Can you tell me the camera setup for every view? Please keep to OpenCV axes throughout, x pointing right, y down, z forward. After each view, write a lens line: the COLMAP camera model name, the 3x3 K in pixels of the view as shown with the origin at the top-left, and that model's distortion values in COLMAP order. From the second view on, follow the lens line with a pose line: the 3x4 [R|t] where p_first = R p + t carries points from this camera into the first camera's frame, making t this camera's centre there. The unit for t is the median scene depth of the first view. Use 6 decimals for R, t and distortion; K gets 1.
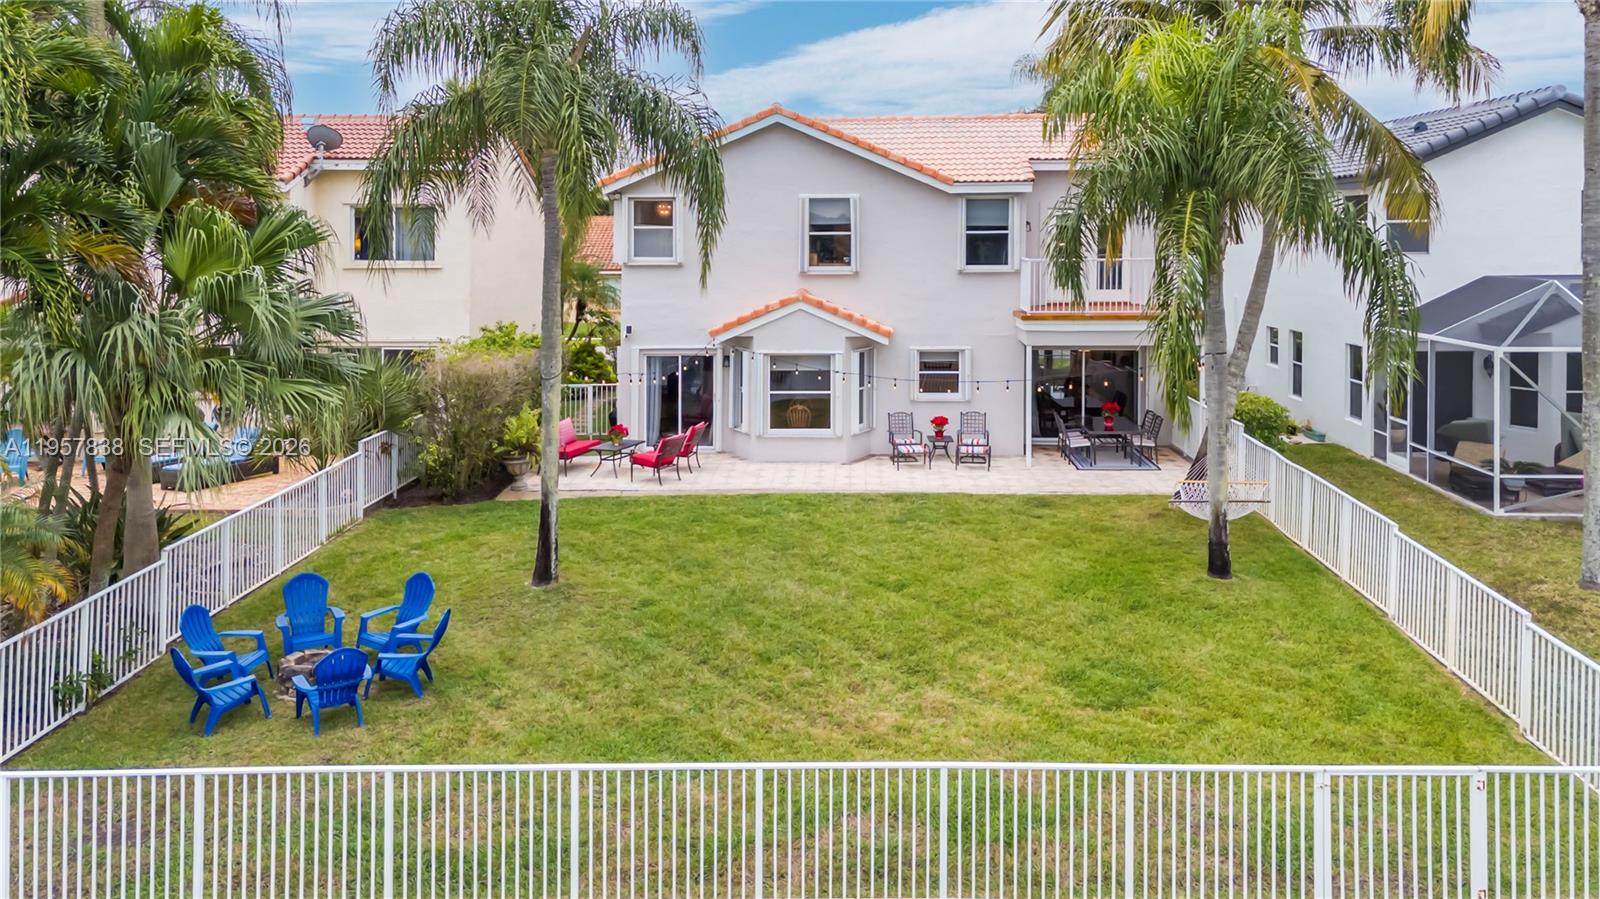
lens RADIAL K [[1155.6, 0, 800.8], [0, 1155.6, 426.7], [0, 0, 1]] dist [0.050109, 0.009096]
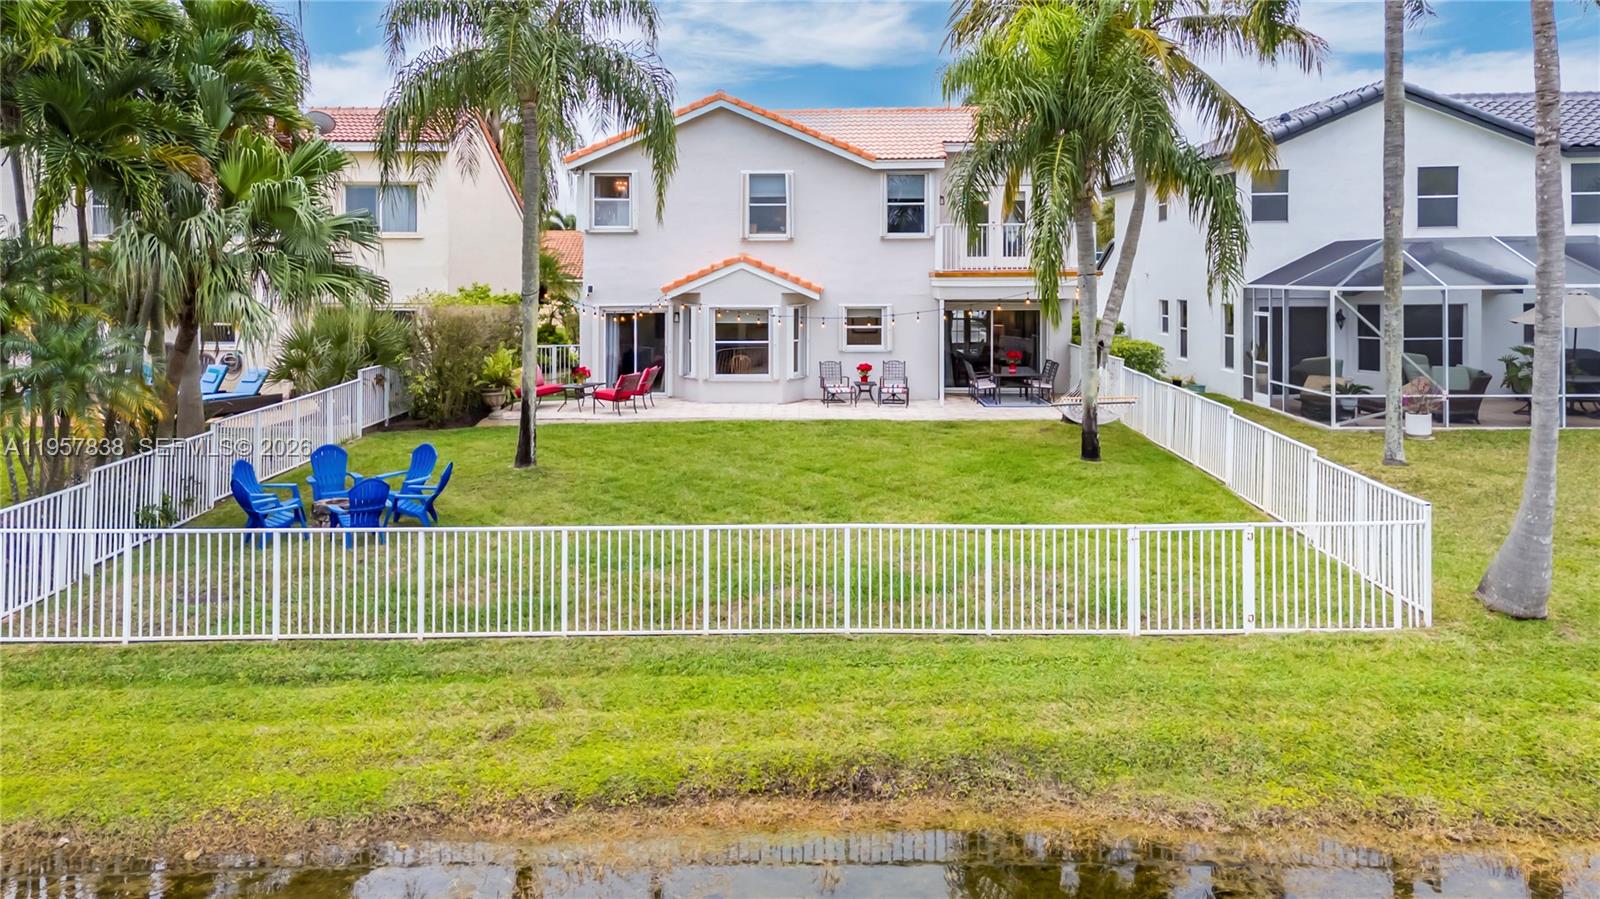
lens RADIAL K [[1155.6, 0, 765.7], [0, 1155.6, 444.7], [0, 0, 1]] dist [0.050109, 0.009096]
pose [[0.999858, -0.001960, 0.016740, 0.005191], [0.002403, 0.999646, -0.026498, 0.136987], [-0.016683, 0.026535, 0.999509, -0.178344]]
